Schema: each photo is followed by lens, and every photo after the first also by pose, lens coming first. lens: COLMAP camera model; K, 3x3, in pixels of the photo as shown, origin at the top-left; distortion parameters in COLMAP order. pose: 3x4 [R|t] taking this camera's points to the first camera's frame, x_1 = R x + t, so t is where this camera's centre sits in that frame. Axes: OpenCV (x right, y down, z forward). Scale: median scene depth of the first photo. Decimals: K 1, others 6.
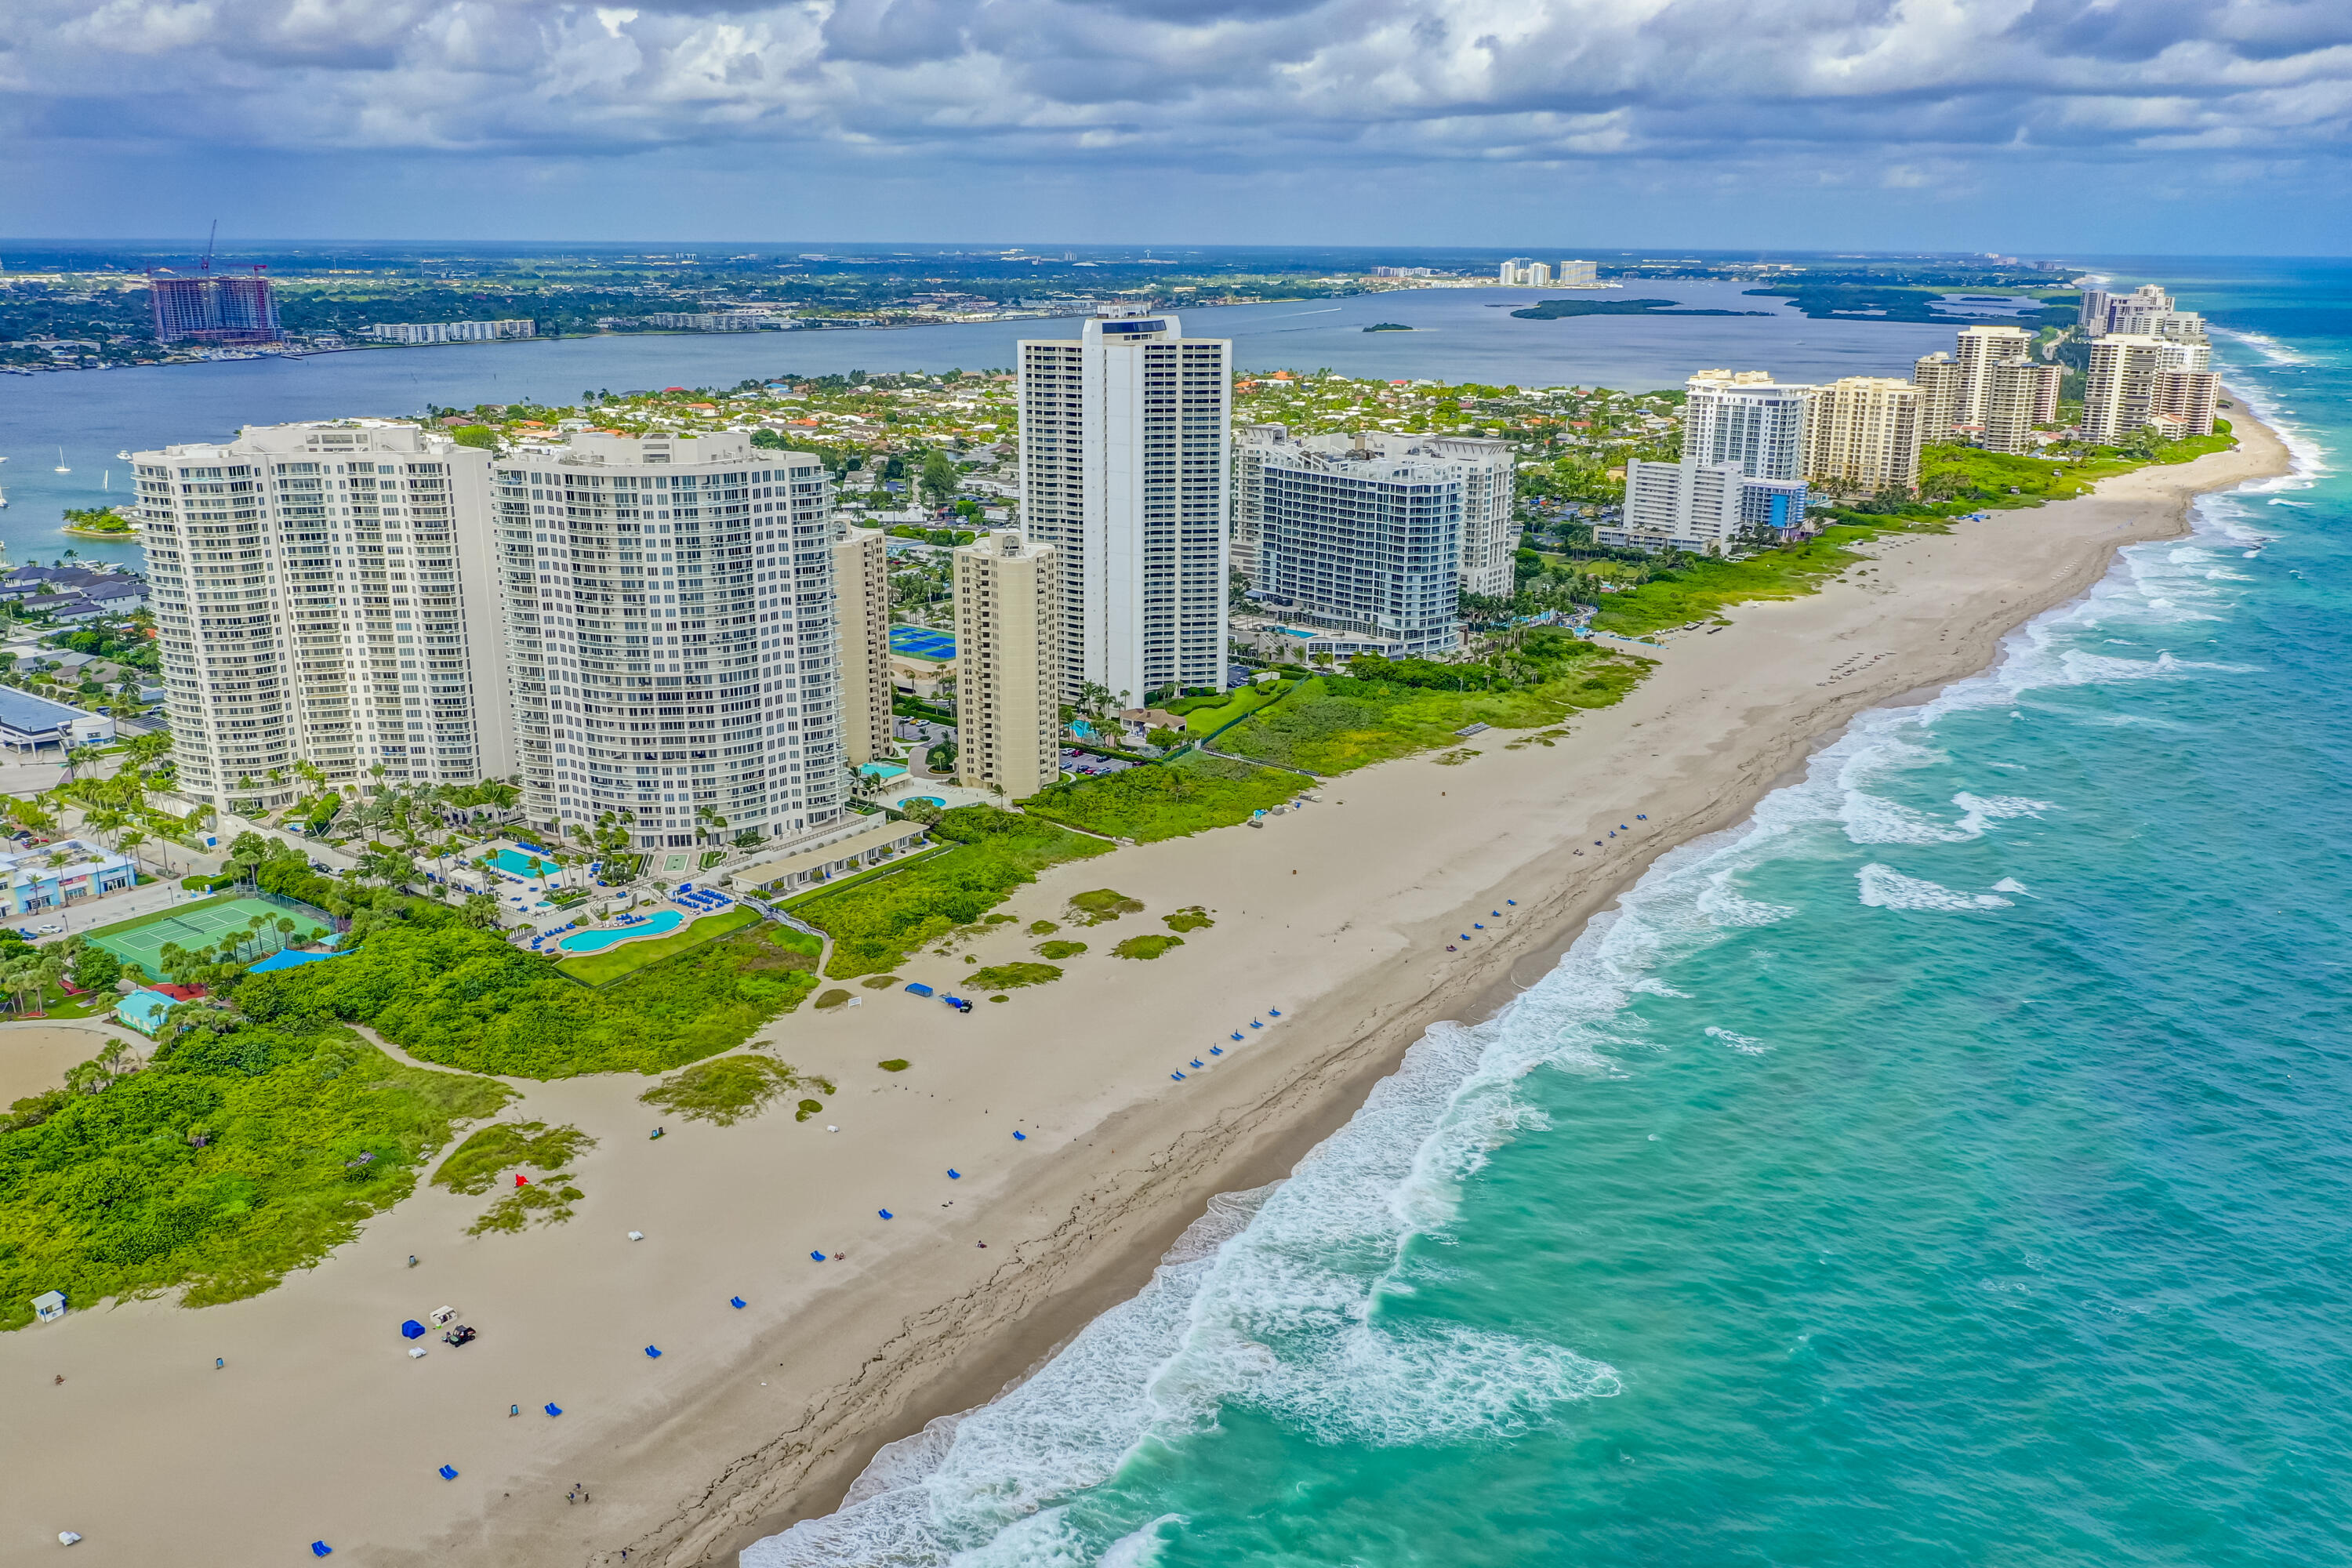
lens RADIAL K [[1868.4, 0, 1184.8], [0, 1868.4, 790.8], [0, 0, 1]] dist [-0.000691, -0.000828]
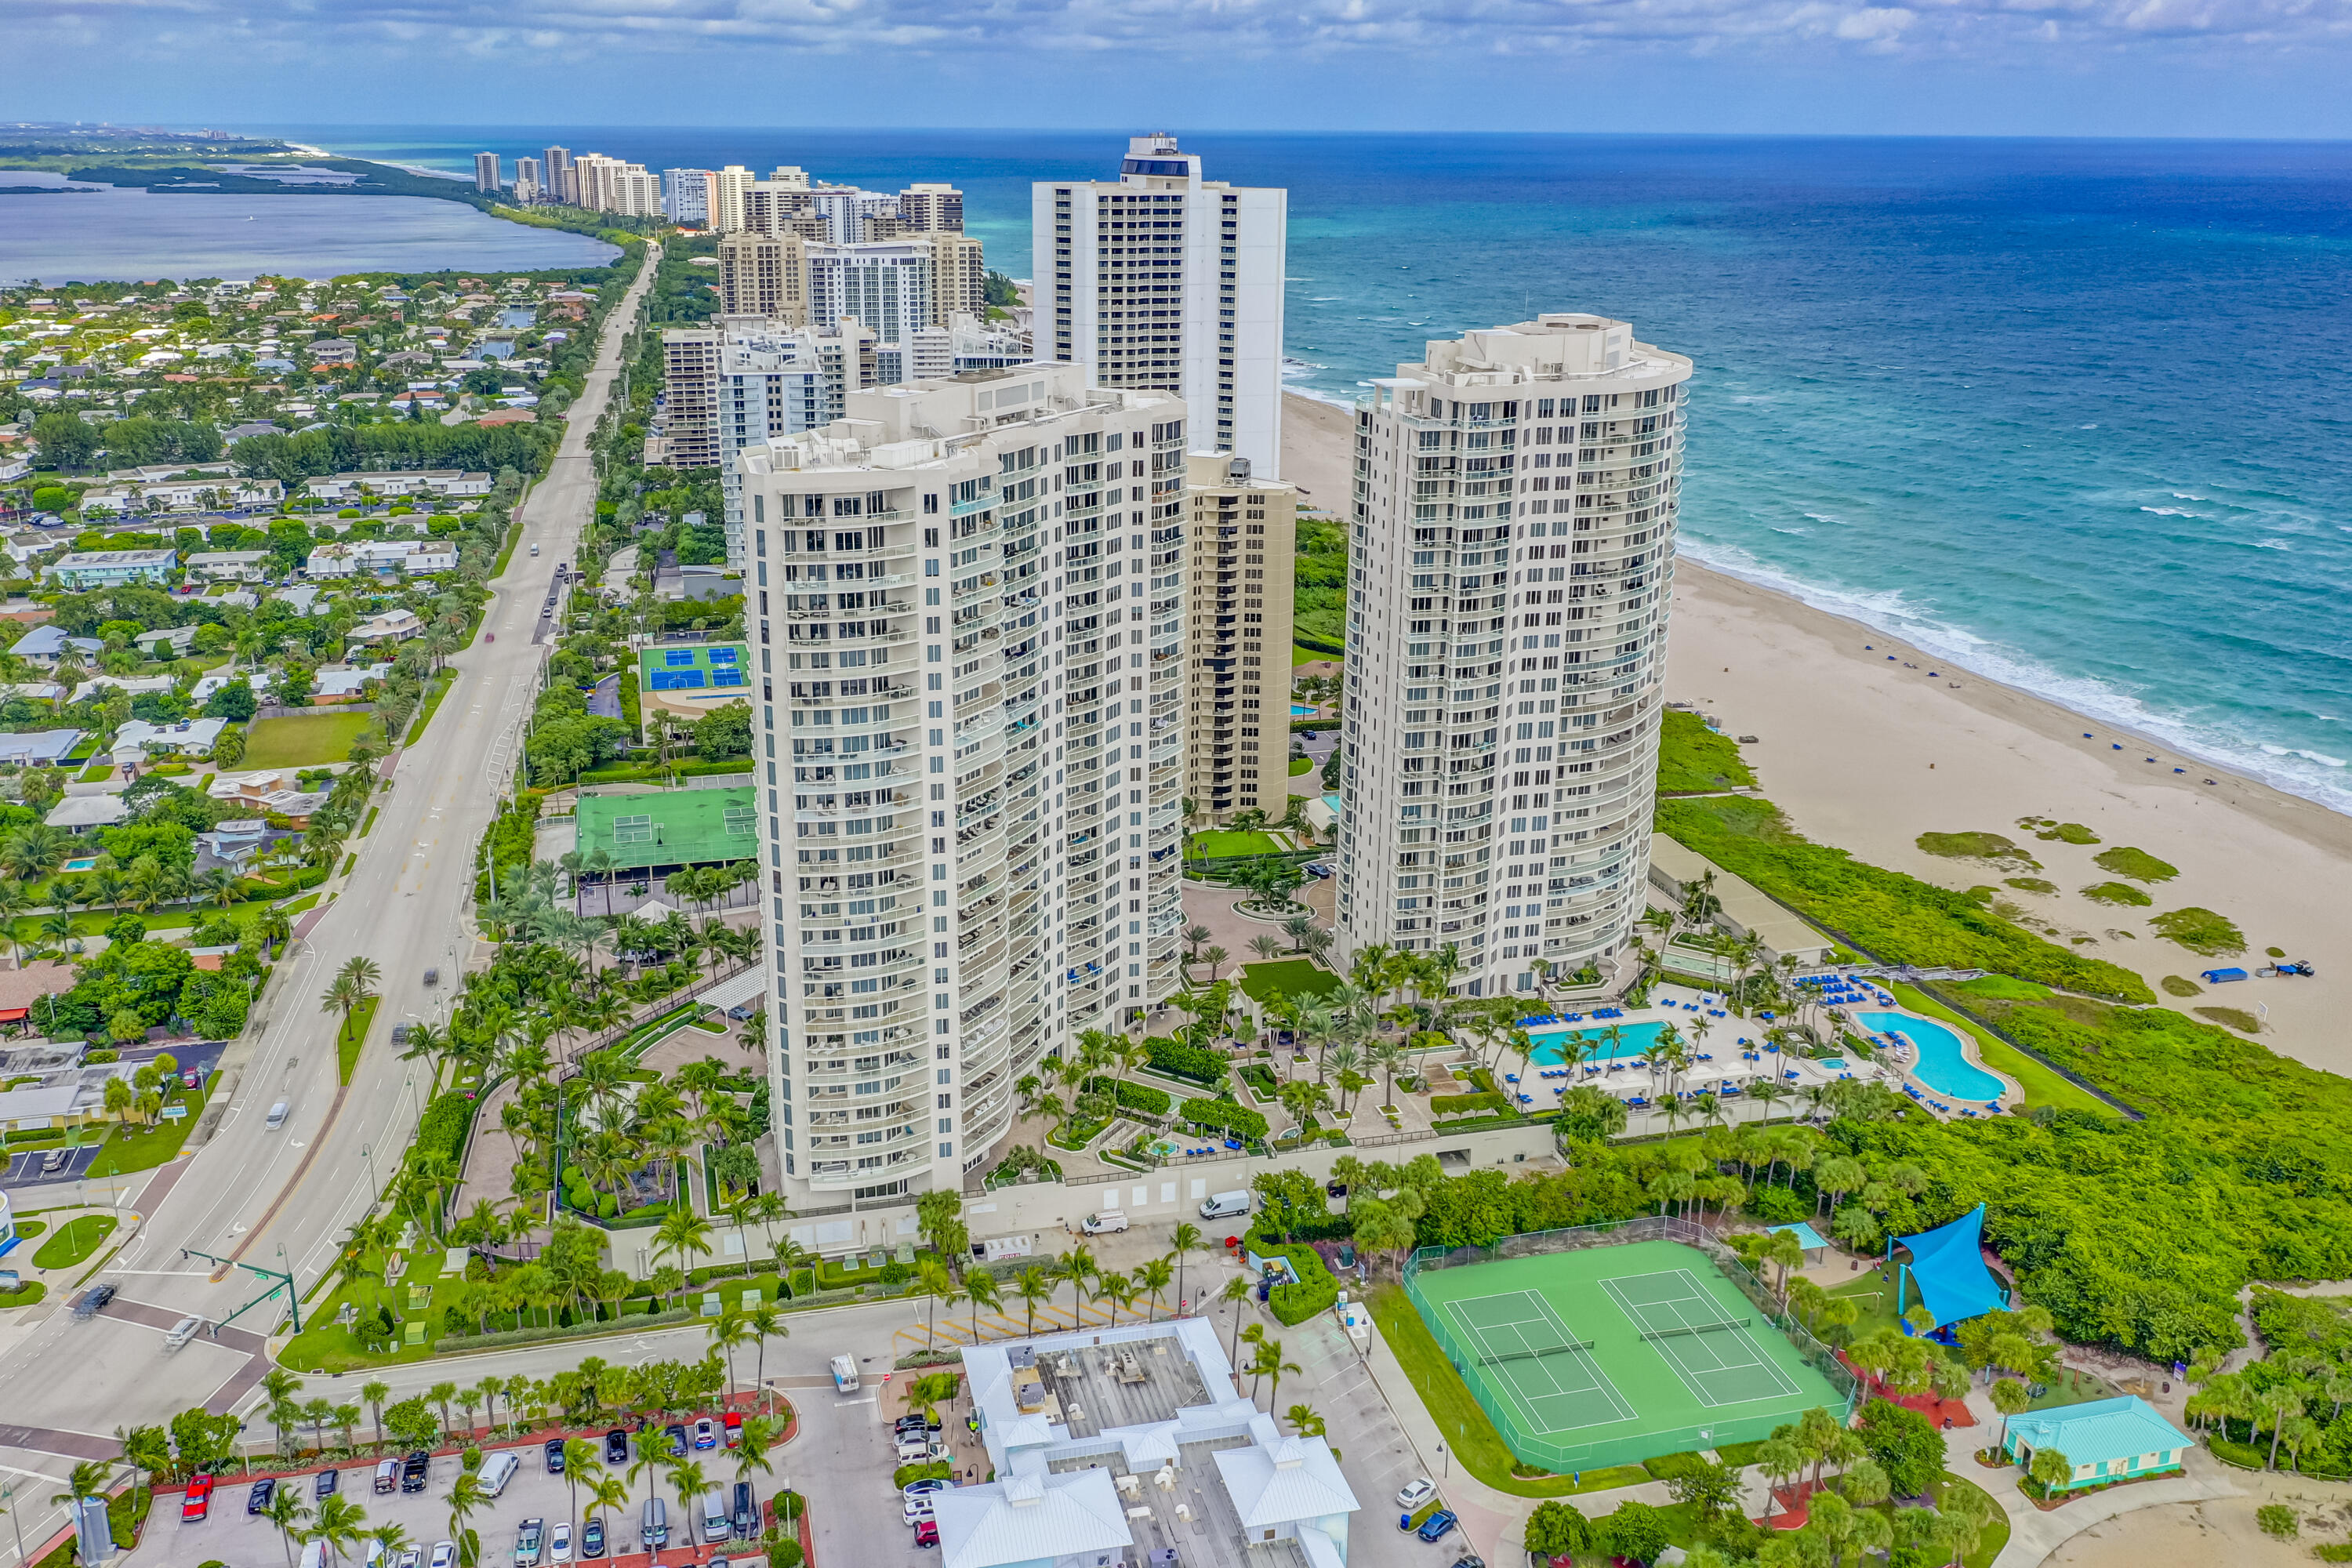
lens RADIAL K [[1976.5, 0, 1176.0], [0, 1976.5, 784.0], [0, 0, 1]] dist [0.060010, -0.003768]
pose [[0.636334, -0.246720, 0.730895, -0.864072], [0.214698, 0.966682, 0.139390, -0.157440], [-0.740934, 0.068223, 0.668103, 0.630230]]
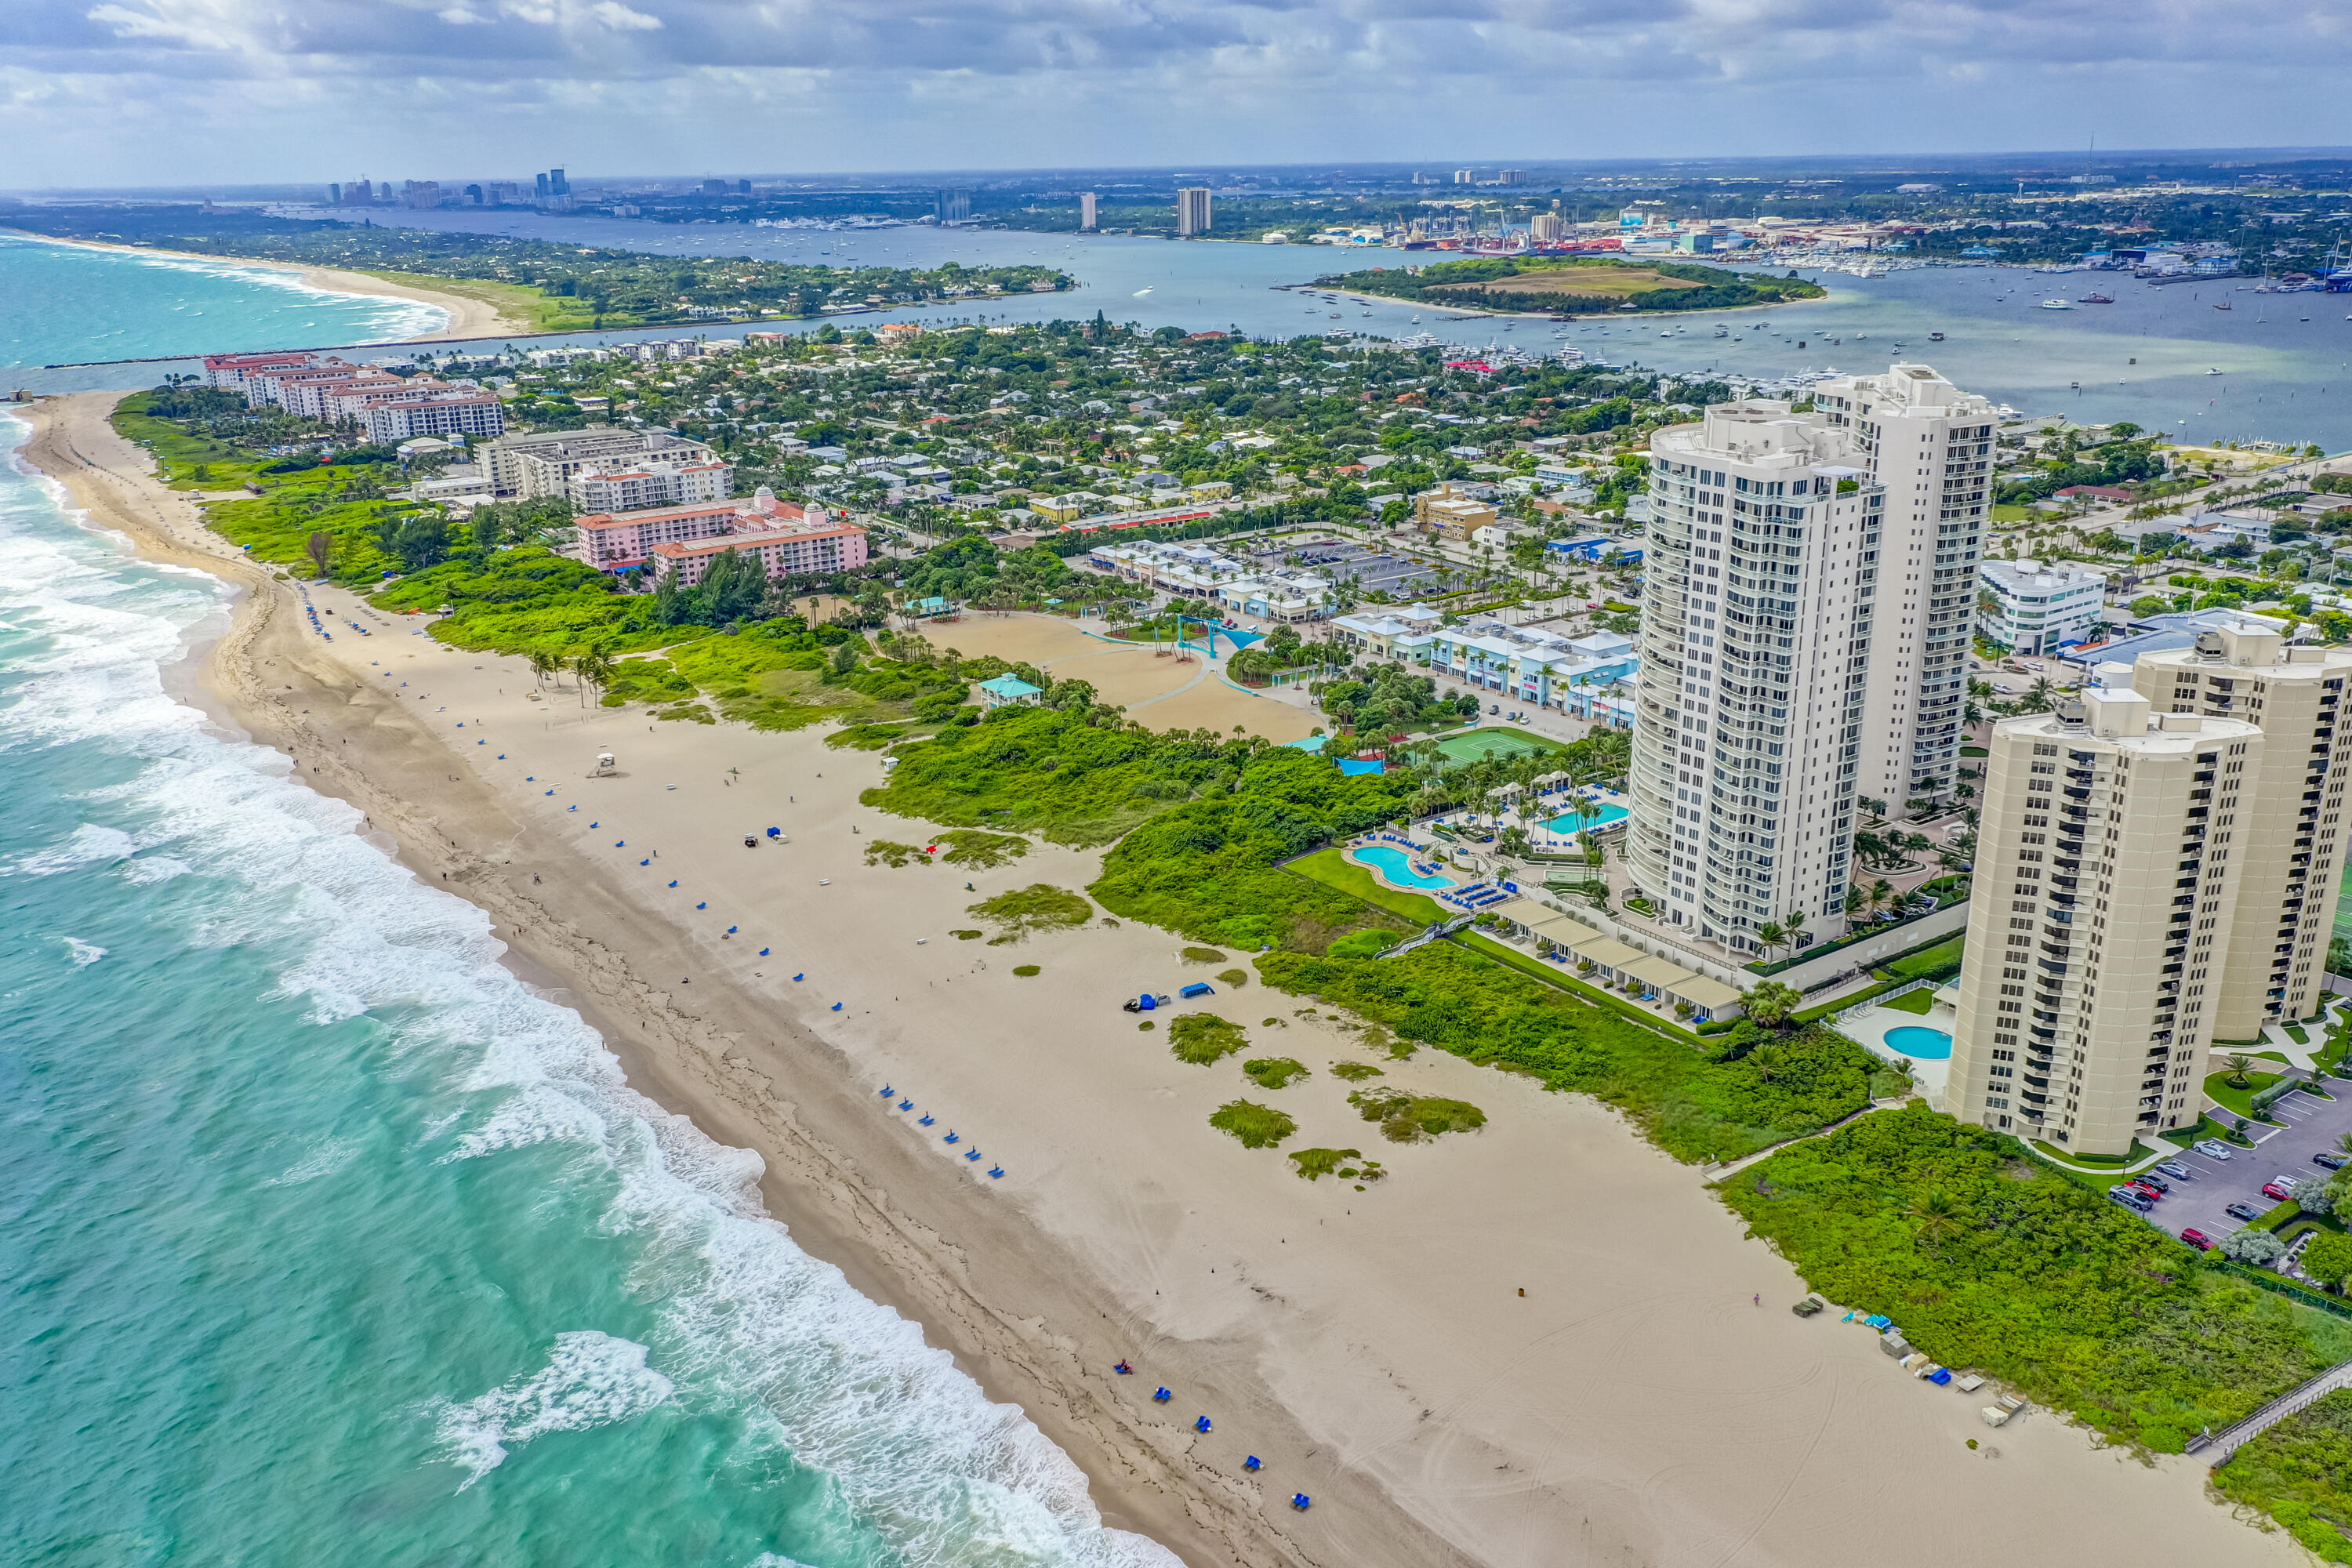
lens RADIAL K [[1899.1, 0, 1176.7], [0, 1899.1, 793.1], [0, 0, 1]] dist [-0.003394, 0.008920]
pose [[-0.338733, 0.299318, -0.892002, 0.564672], [-0.253181, 0.884084, 0.392805, -0.292202], [0.906178, 0.358894, -0.223687, 0.976287]]
